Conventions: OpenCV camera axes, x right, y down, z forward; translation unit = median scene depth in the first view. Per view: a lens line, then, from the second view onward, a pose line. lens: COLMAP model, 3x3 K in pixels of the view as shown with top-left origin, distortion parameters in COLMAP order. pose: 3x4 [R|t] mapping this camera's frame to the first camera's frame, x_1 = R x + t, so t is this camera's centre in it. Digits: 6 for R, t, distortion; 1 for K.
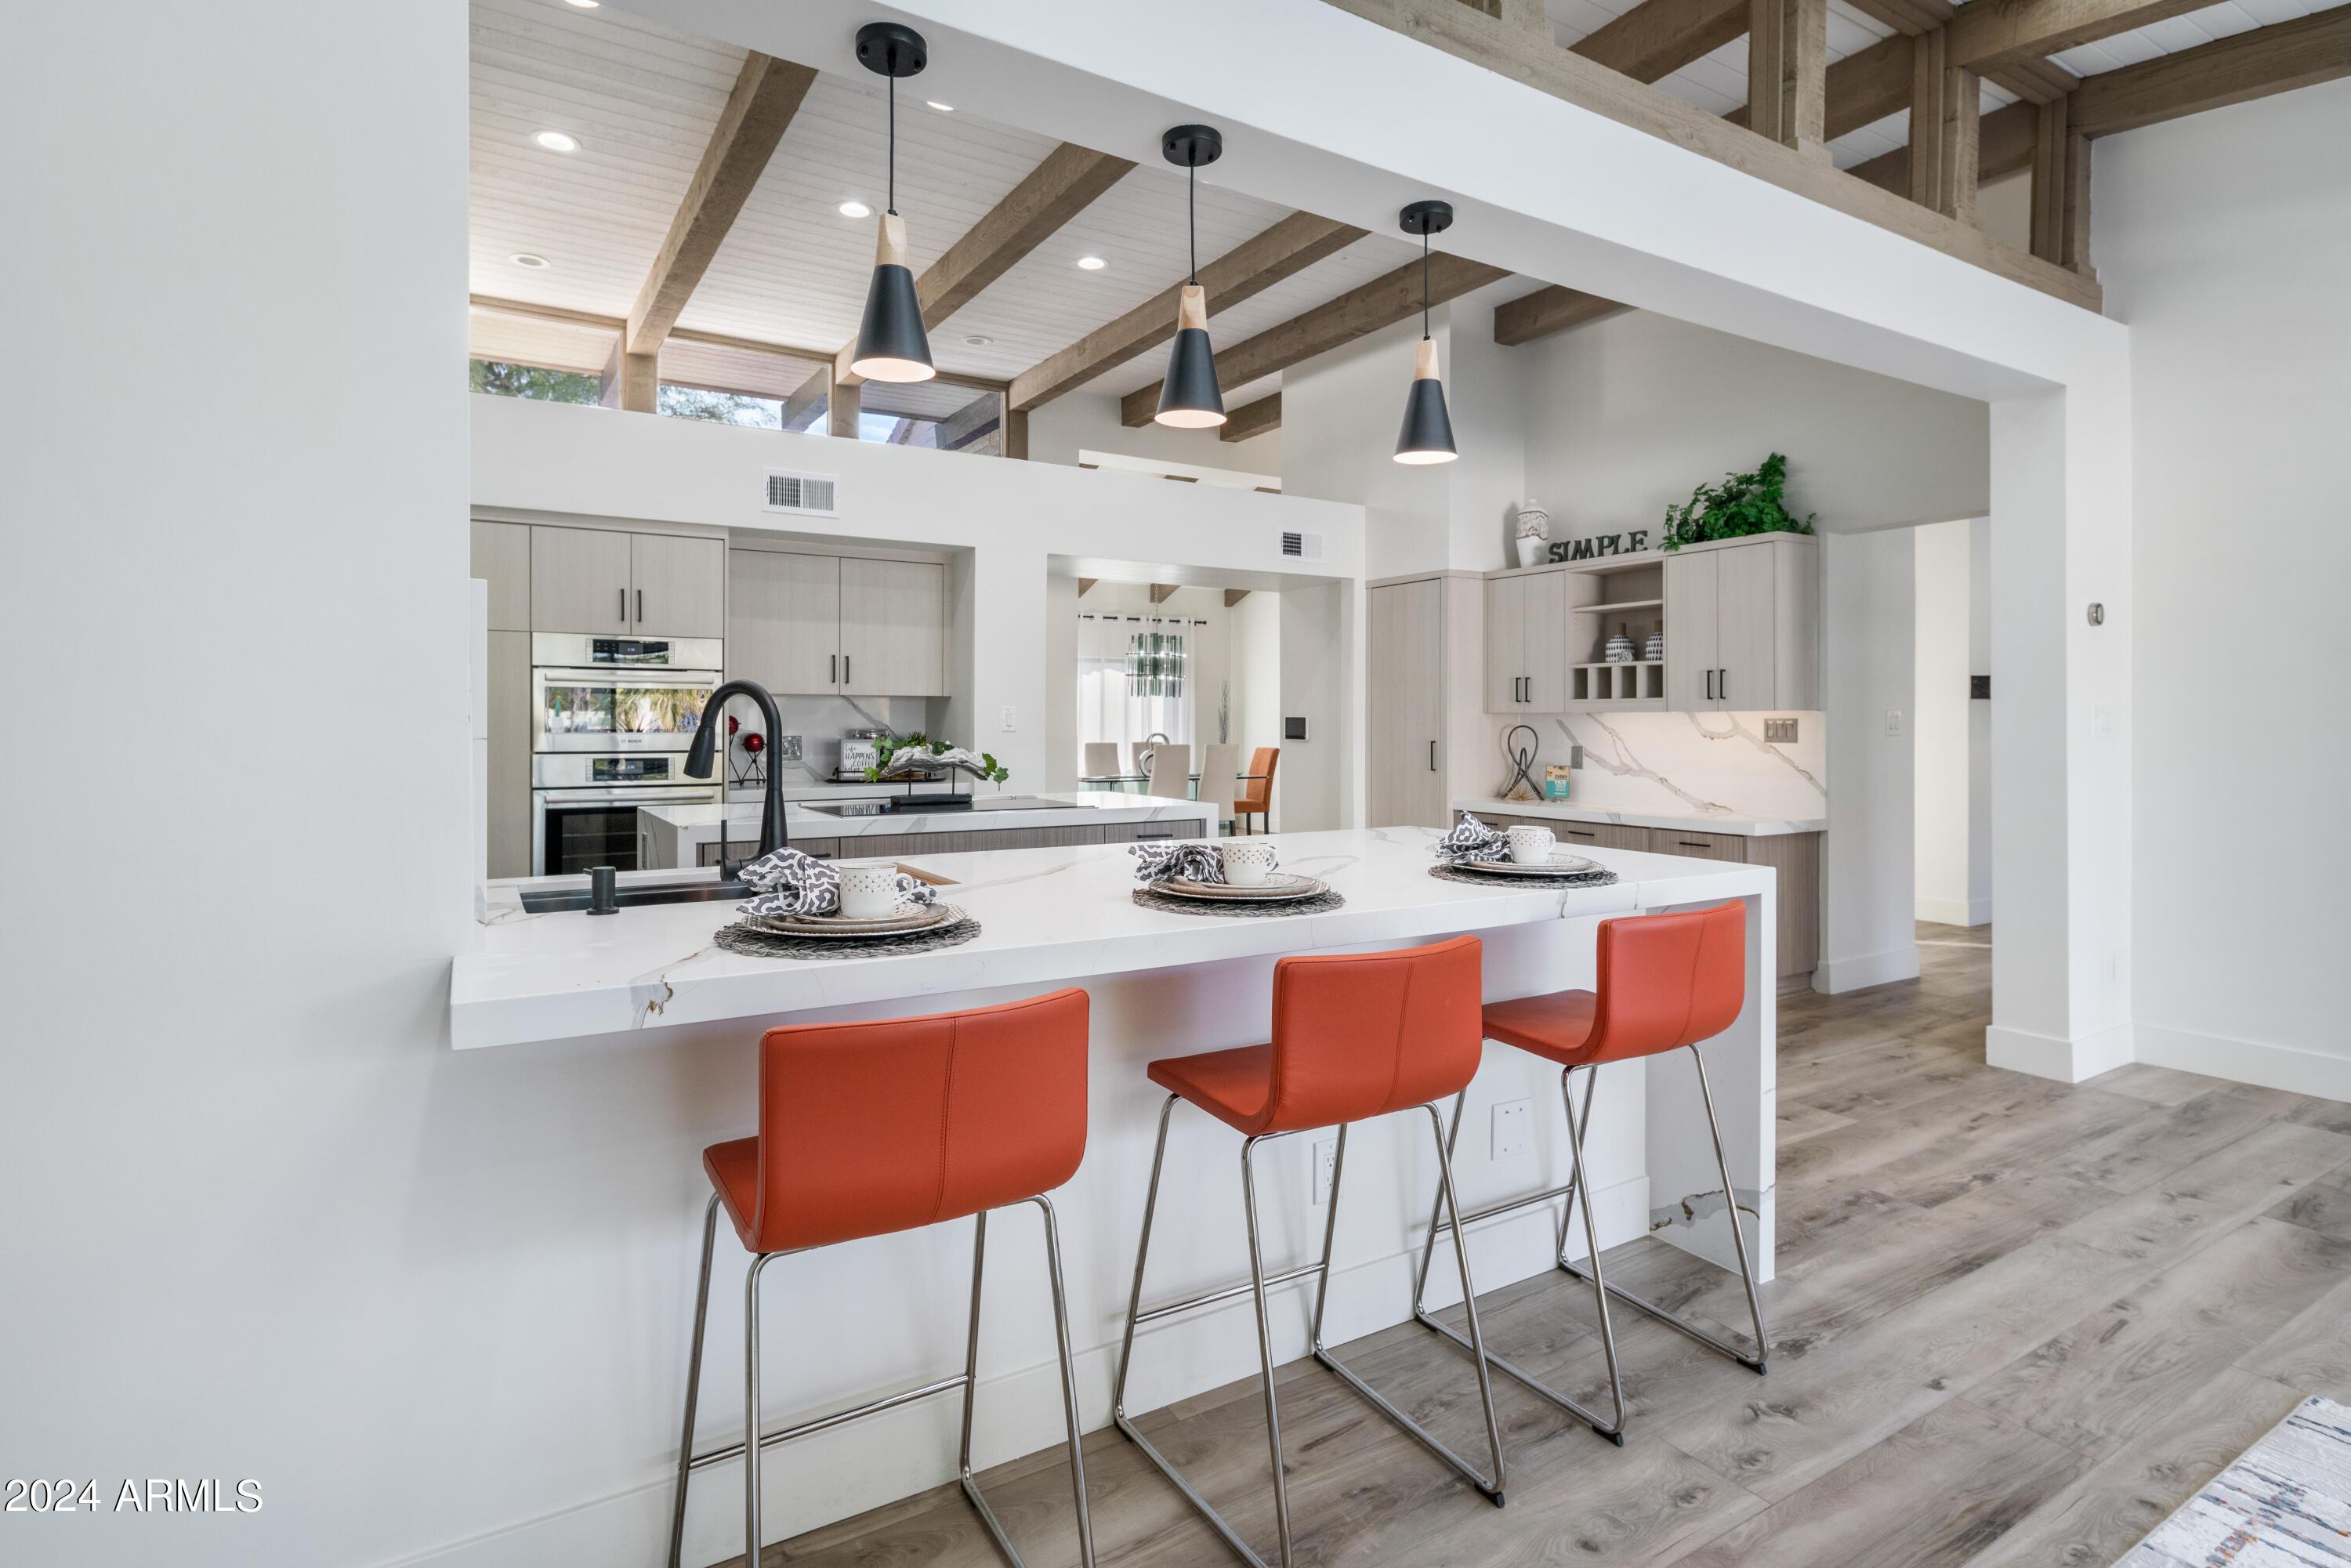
lens RADIAL K [[1164.8, 0, 1161.7], [0, 1164.8, 727.4], [0, 0, 1]] dist [0.003203, -0.004888]
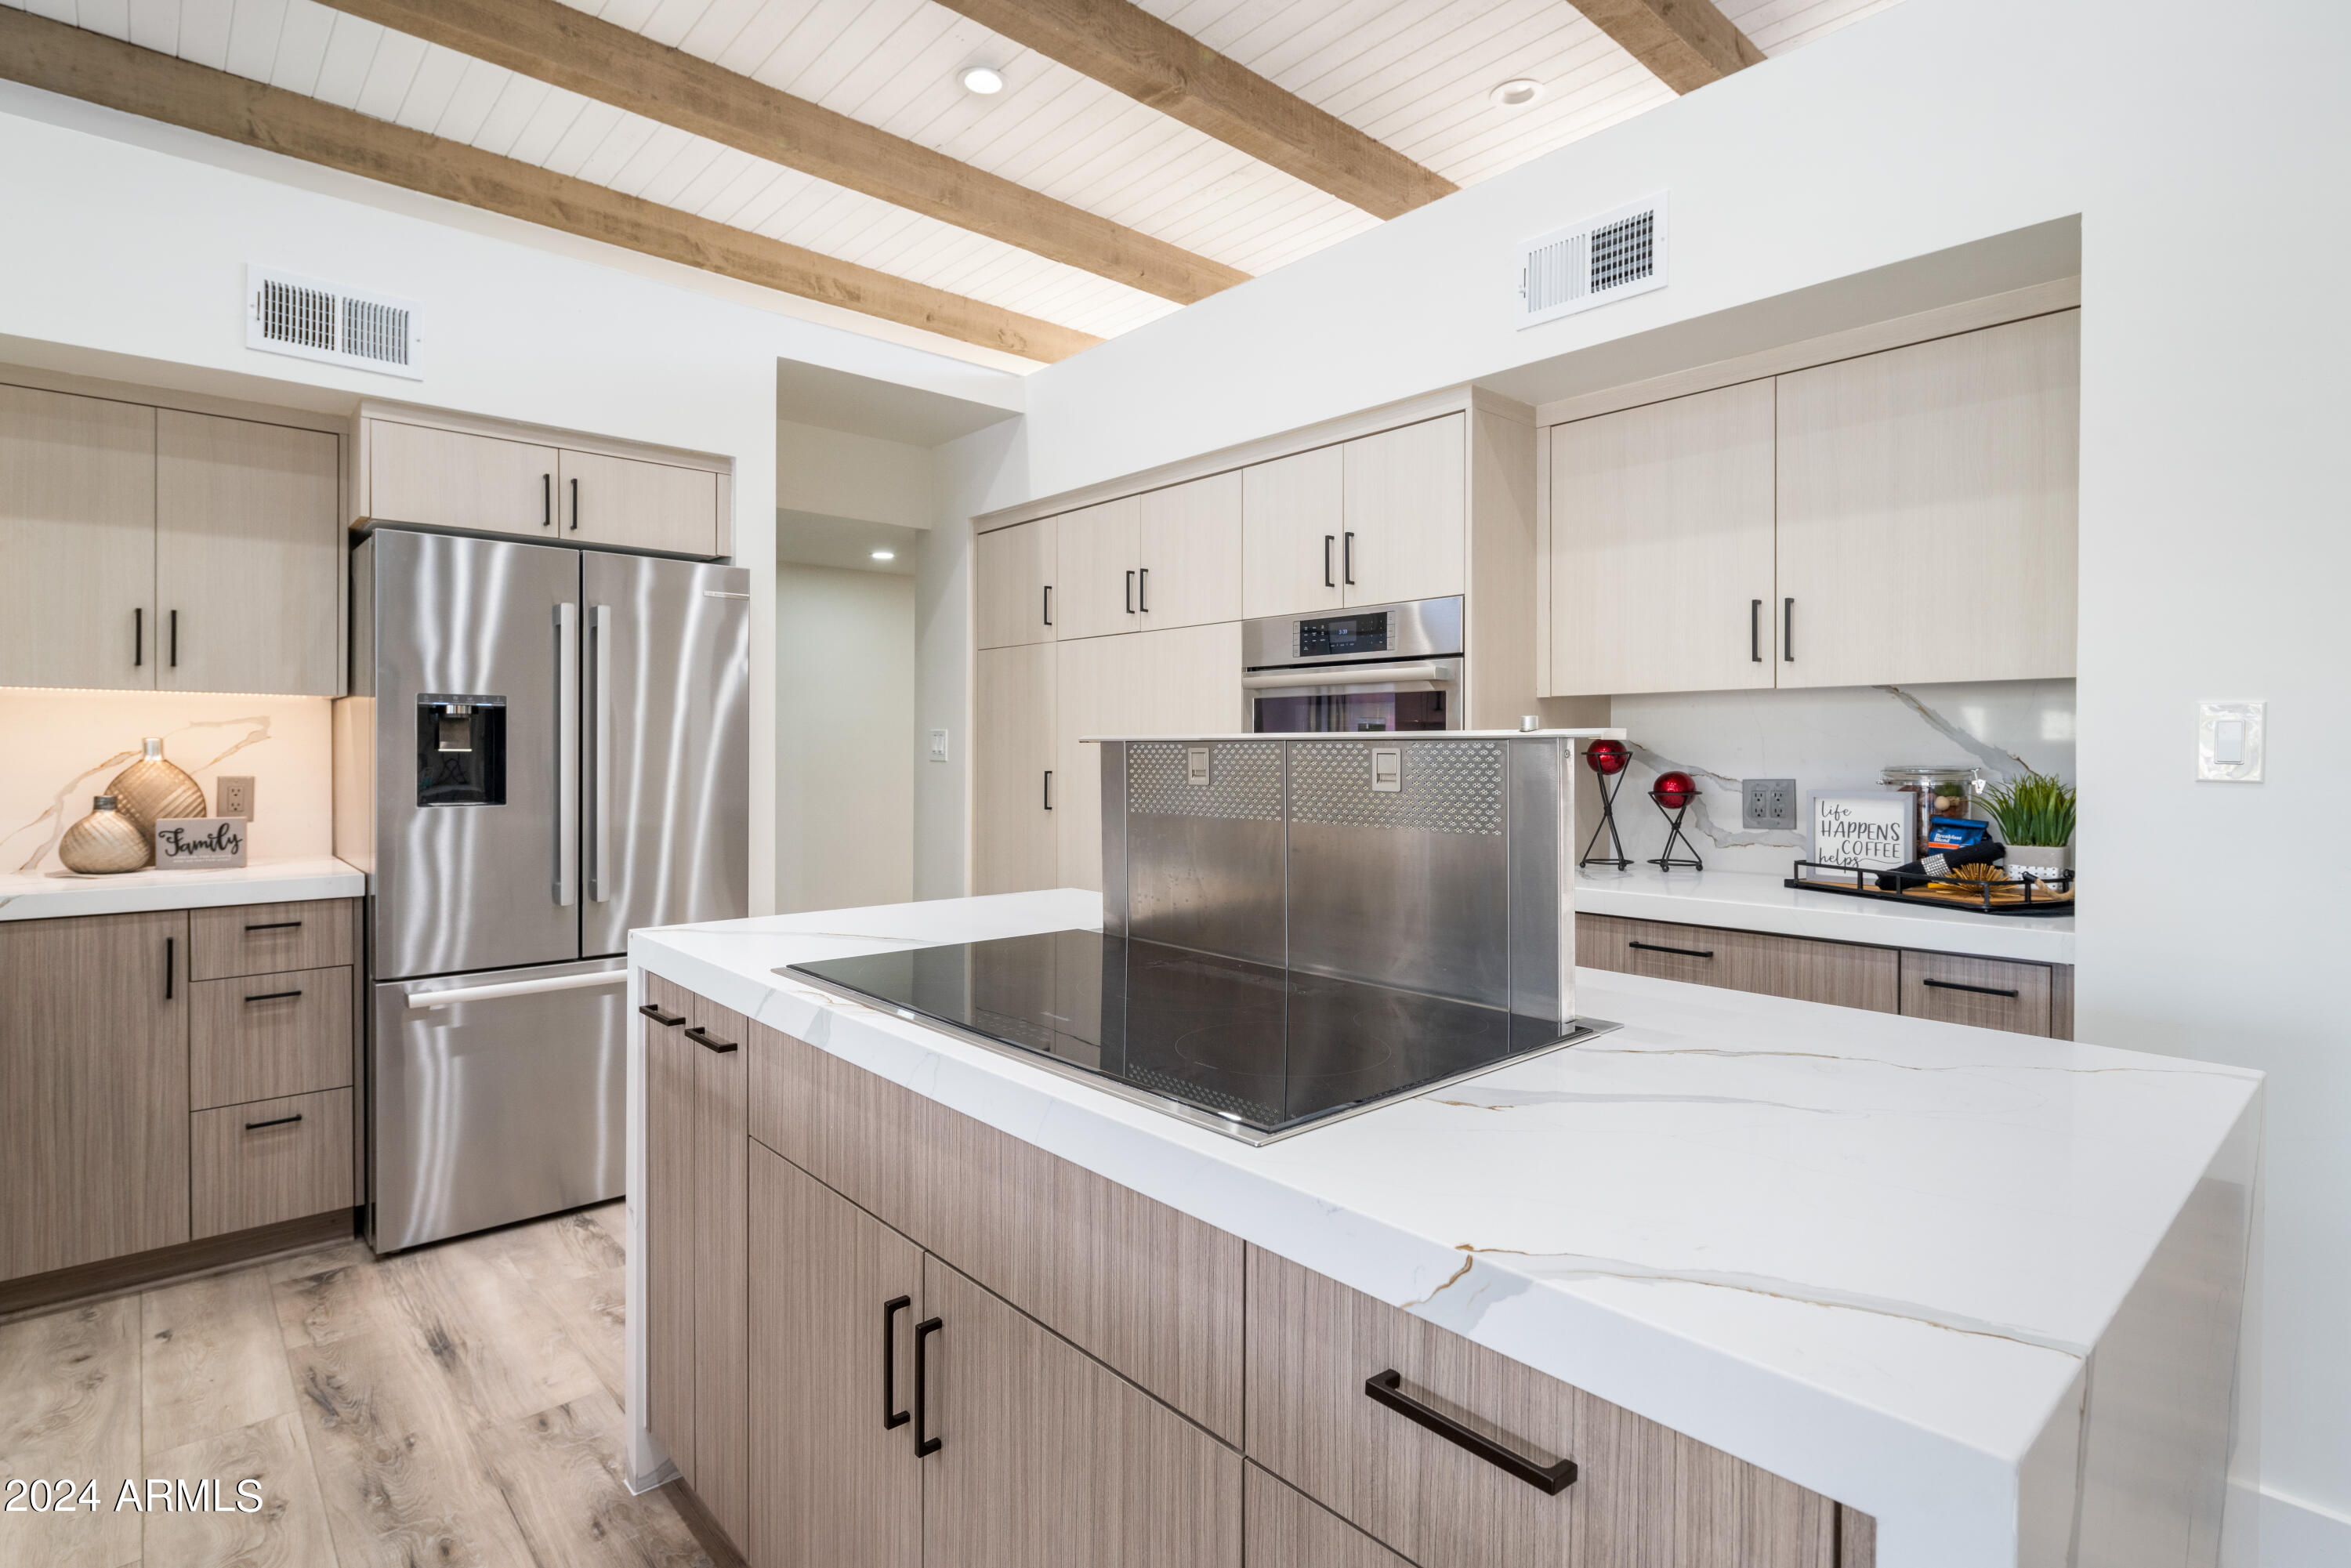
lens RADIAL K [[1155.2, 0, 1168.7], [0, 1155.2, 758.6], [0, 0, 1]] dist [0.004926, -0.004811]
pose [[0.186127, 0.007225, -0.982499, 0.109521], [-0.006841, 0.999958, 0.006057, -0.002443], [0.982502, 0.005594, 0.186169, 0.684347]]
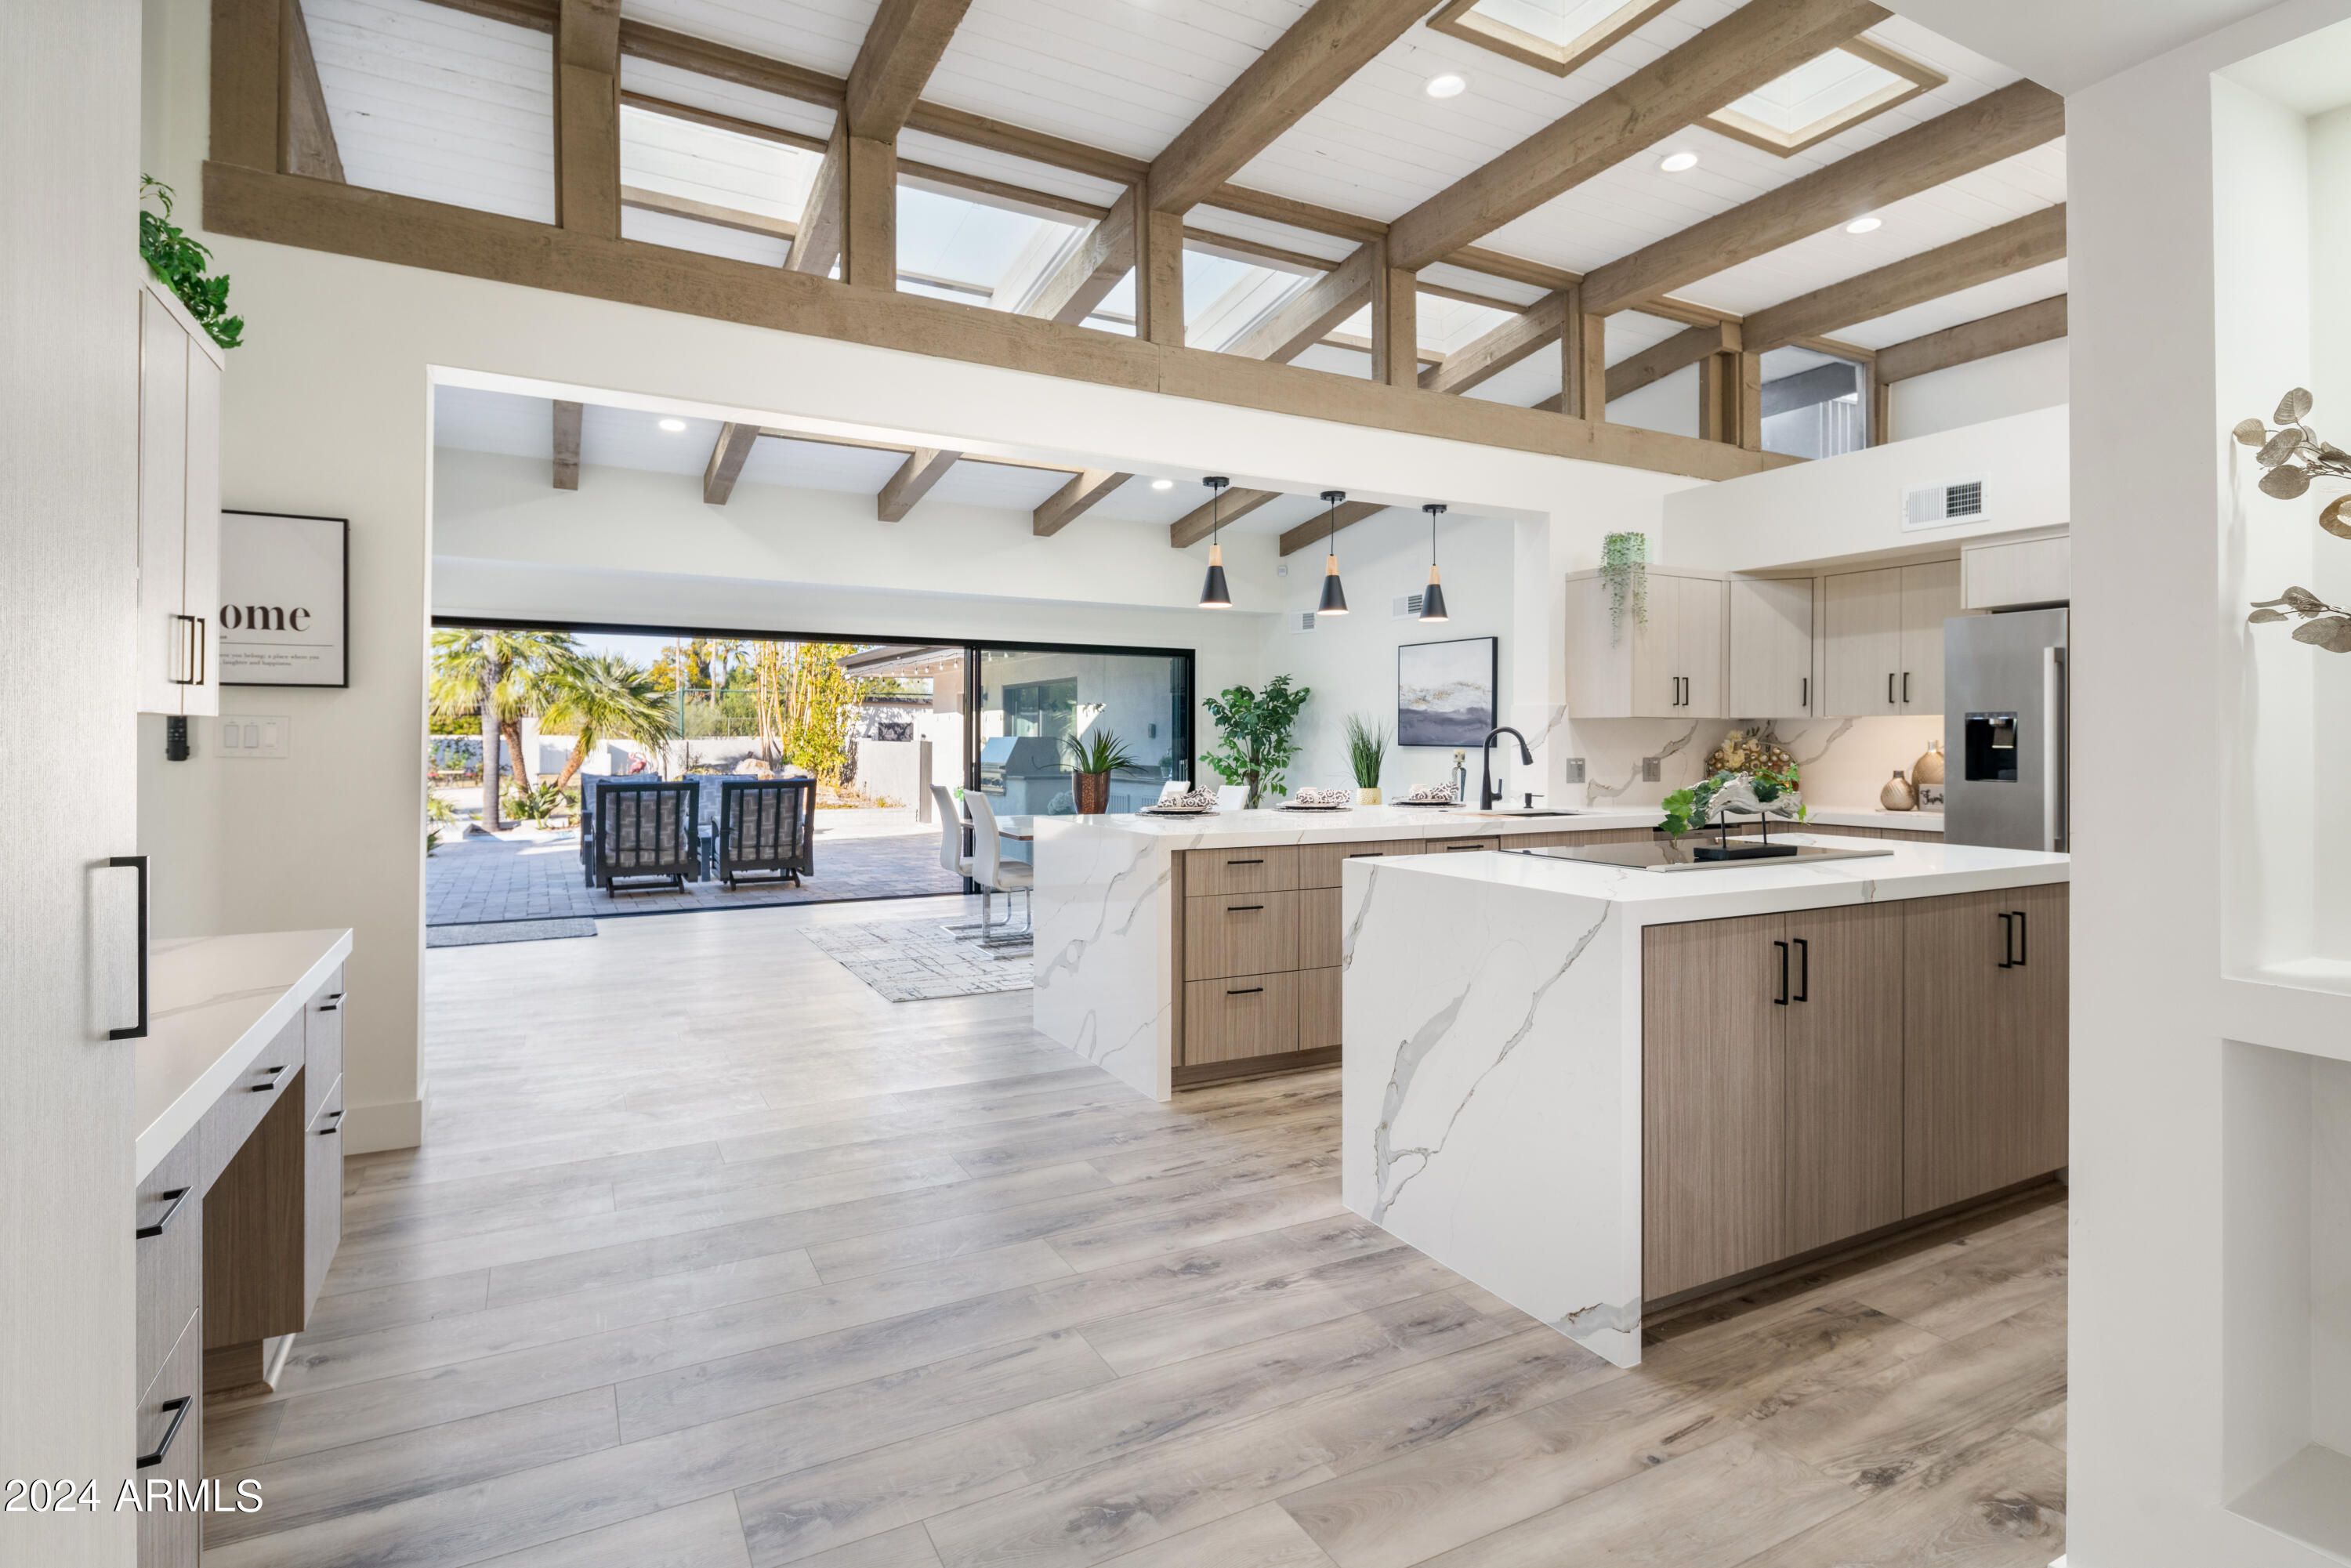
lens RADIAL K [[1158.6, 0, 1171.5], [0, 1158.6, 744.0], [0, 0, 1]] dist [0.006829, -0.006127]
pose [[-0.998740, -0.003376, 0.050071, 0.089327], [-0.003087, 0.999978, 0.005835, -0.005665], [-0.050089, 0.005674, -0.998729, 1.300668]]
